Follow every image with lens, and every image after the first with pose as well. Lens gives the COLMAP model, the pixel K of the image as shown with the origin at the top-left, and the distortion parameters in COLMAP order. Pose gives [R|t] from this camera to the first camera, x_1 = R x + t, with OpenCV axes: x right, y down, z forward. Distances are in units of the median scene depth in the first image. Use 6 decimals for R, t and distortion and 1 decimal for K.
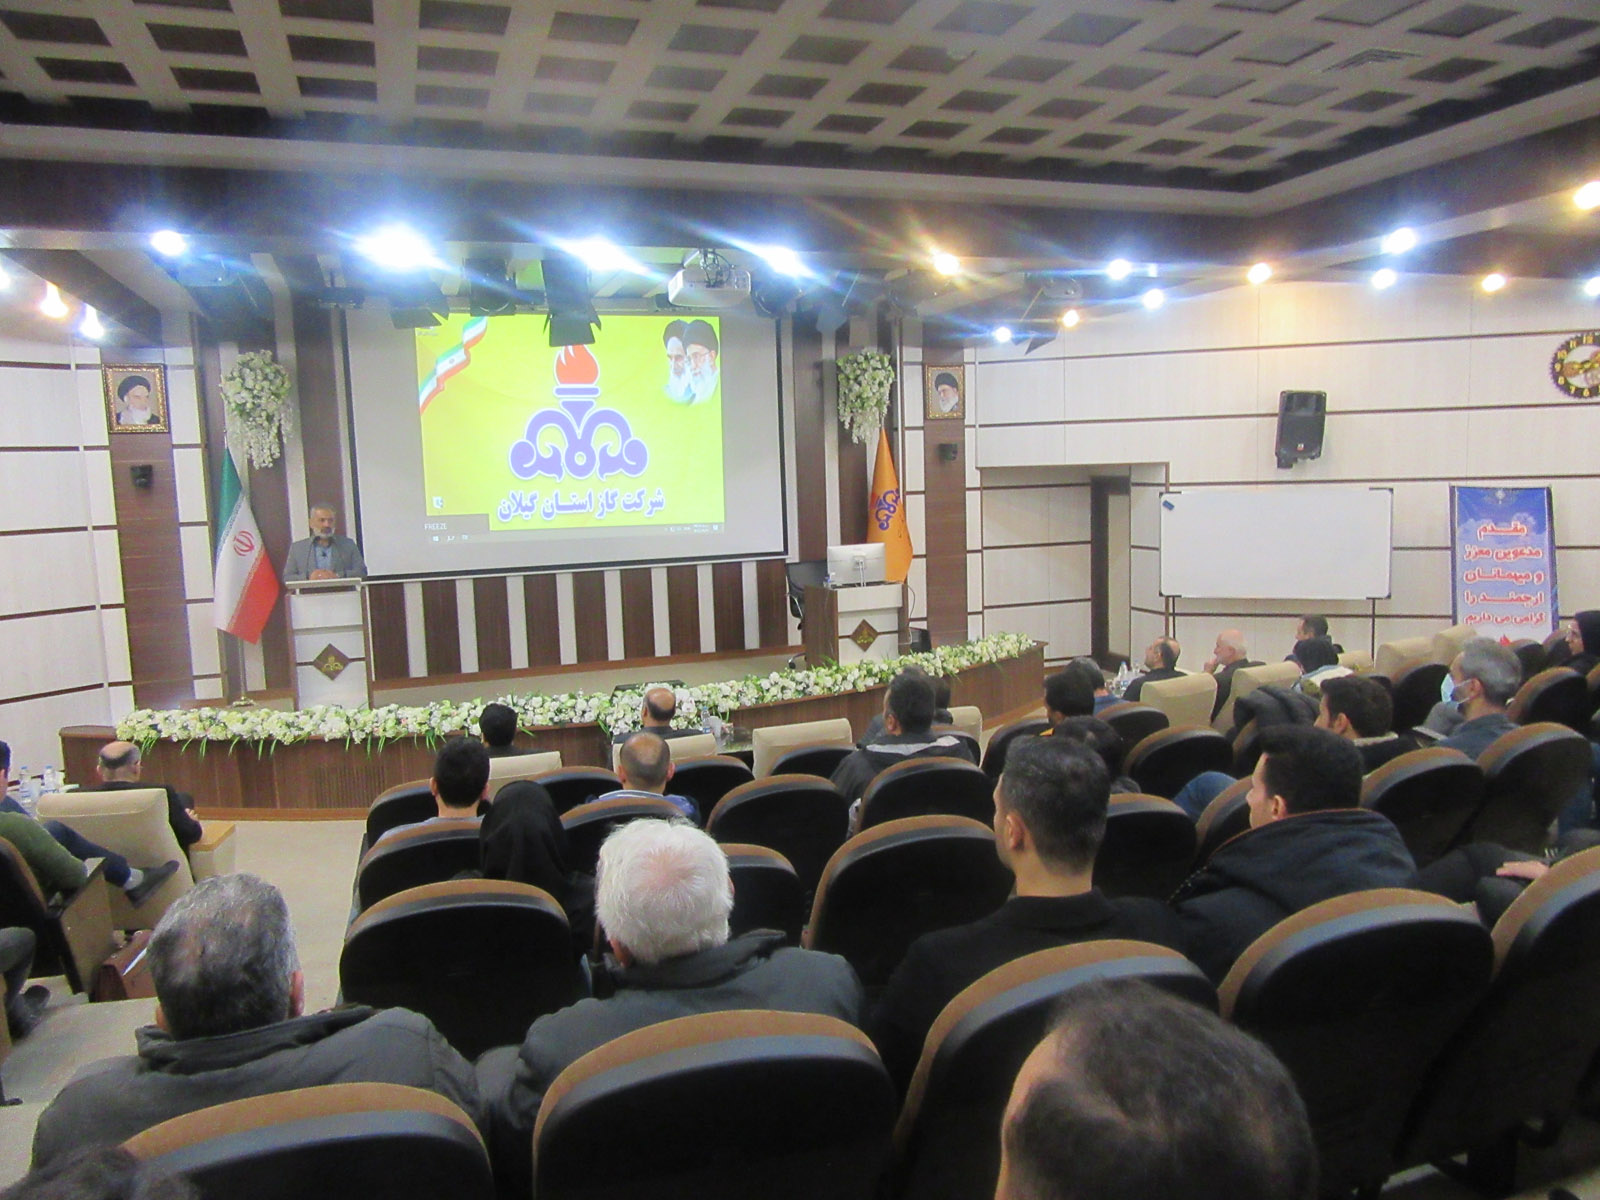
lens RADIAL K [[1187.1, 0, 798.3], [0, 1187.1, 596.0], [0, 0, 1]] dist [-0.016058, 0.012646]
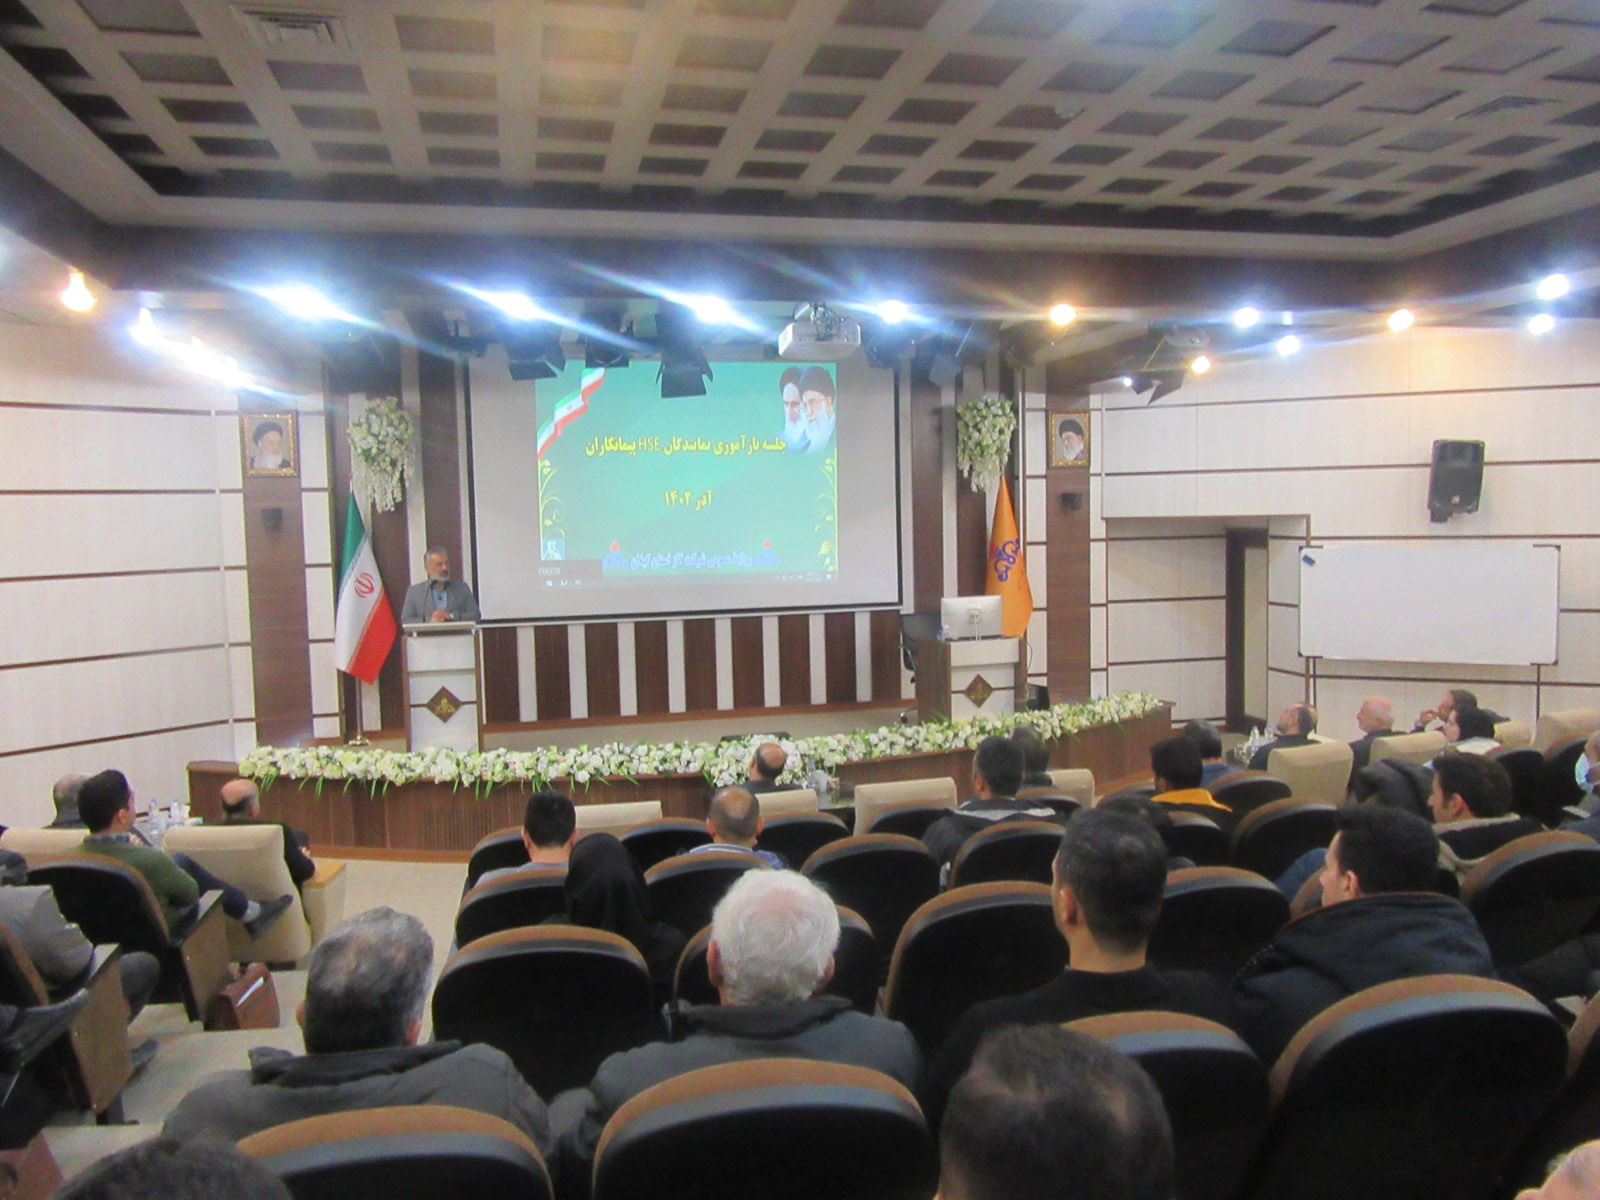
lens RADIAL K [[1236.0, 0, 795.8], [0, 1236.0, 597.4], [0, 0, 1]] dist [-0.004632, -0.002142]
pose [[0.994478, 0.017332, -0.103502, 0.010865], [-0.021132, 0.999138, -0.035734, -0.003934], [0.102793, 0.037724, 0.993987, -0.018744]]
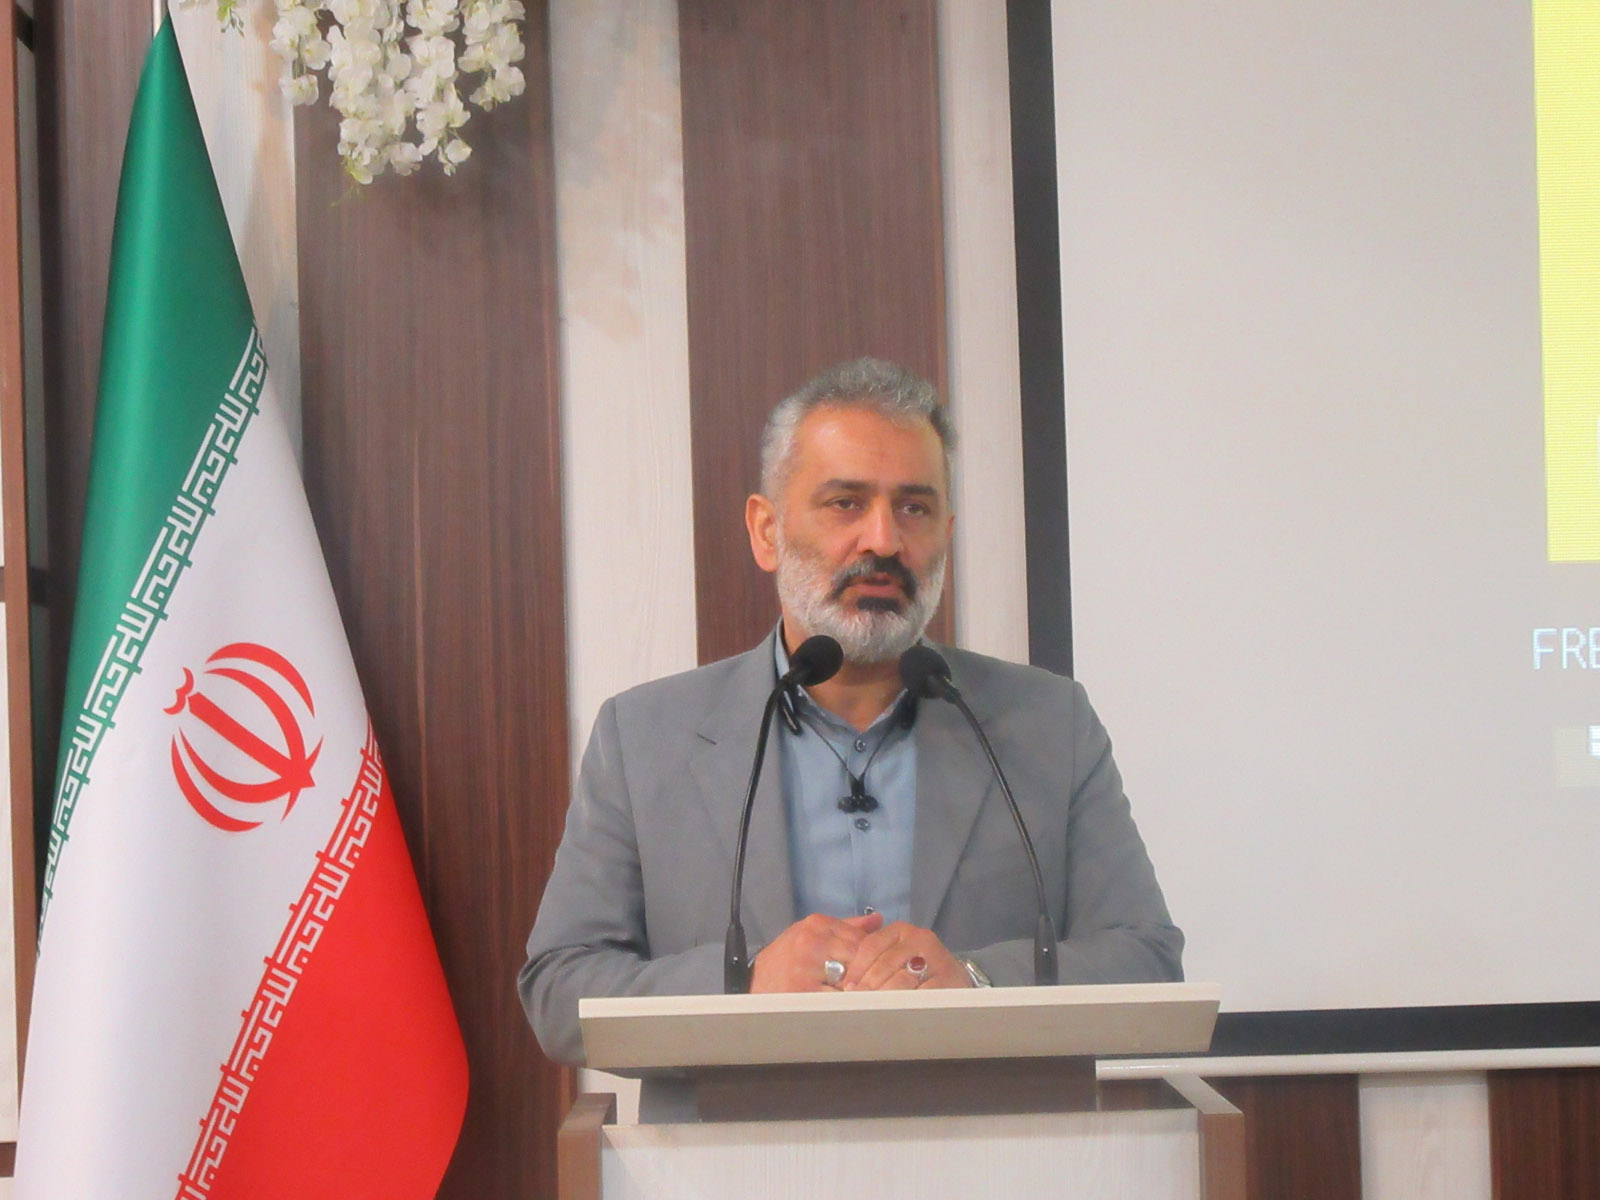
lens RADIAL K [[5092.2, 0, 799.1], [0, 5092.2, 595.3], [0, 0, 1]] dist [-0.037452, 0.470353]
pose [[0.944926, -0.000674, -0.327285, -0.228349], [-0.038425, 0.992854, -0.112983, 0.001723], [0.325022, 0.119336, 0.938147, 0.494810]]
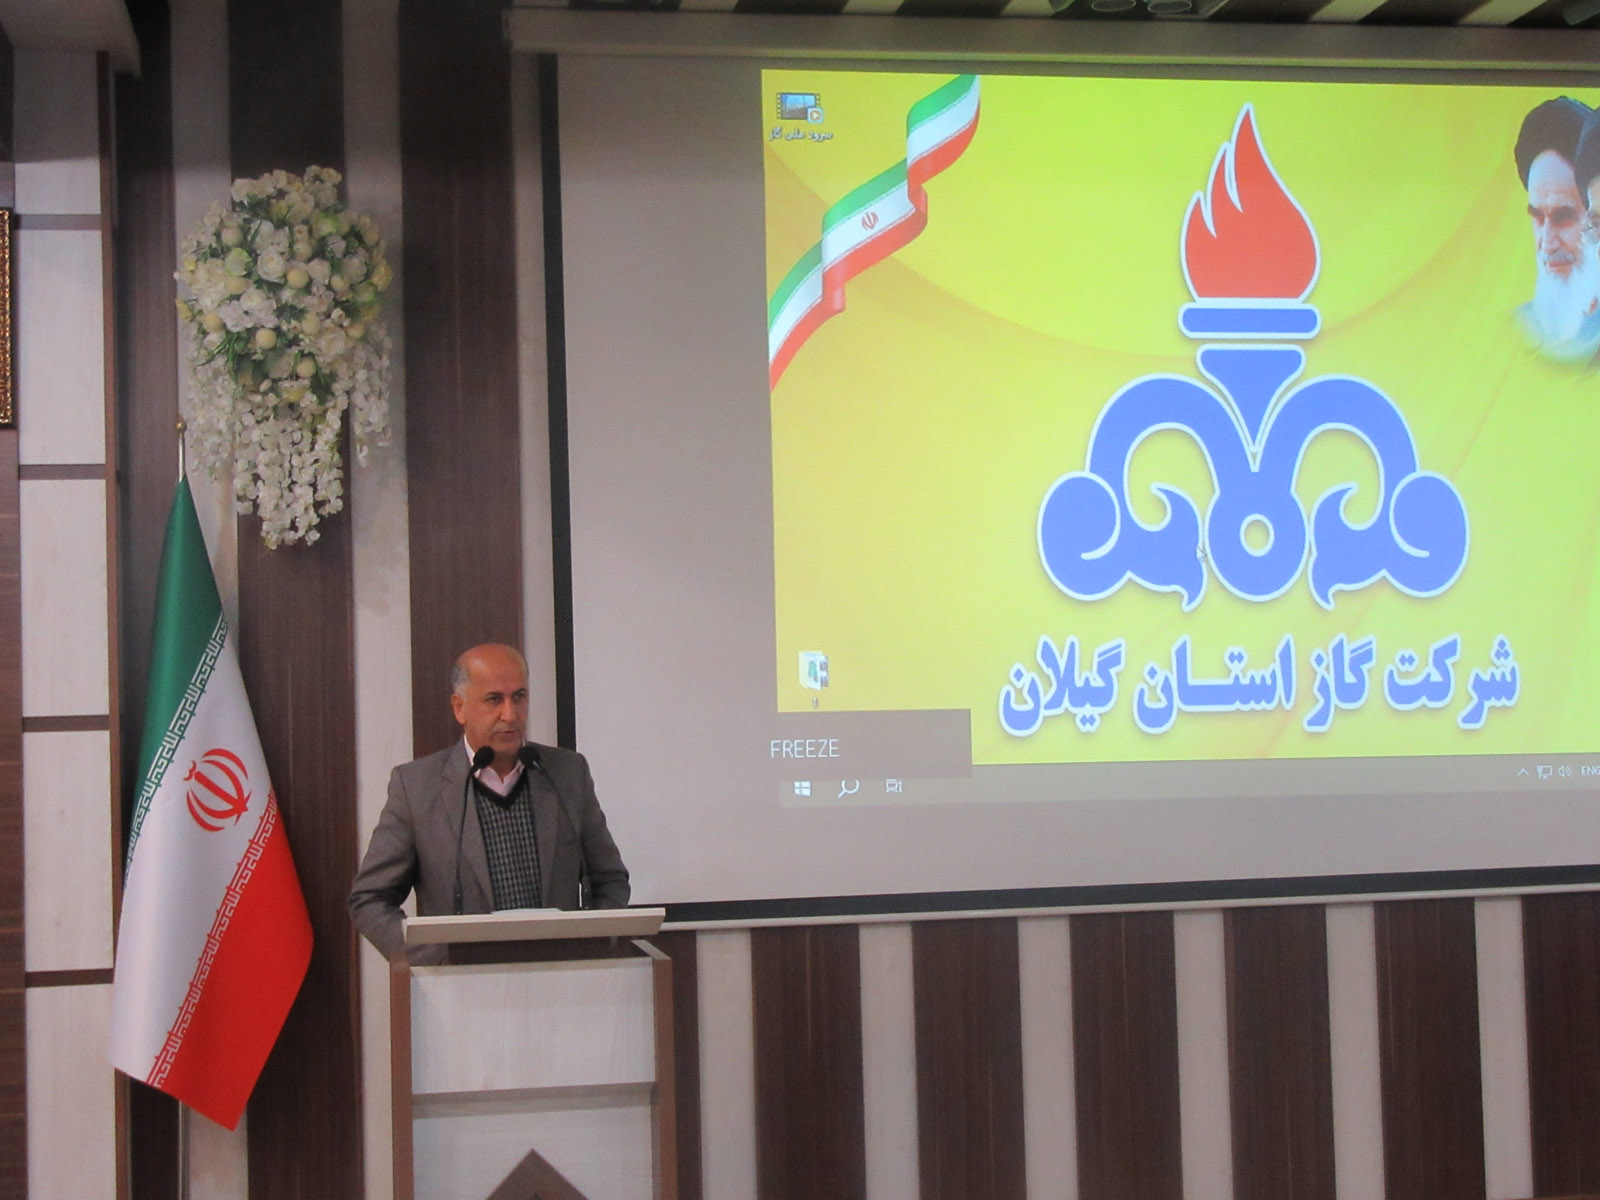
lens RADIAL K [[2557.7, 0, 804.5], [0, 2557.7, 595.0], [0, 0, 1]] dist [-0.000102, 0.032252]
pose [[0.987525, -0.001006, -0.157456, -0.221241], [-0.022381, 0.988930, -0.146686, -0.001139], [0.155861, 0.148380, 0.976571, 0.383593]]
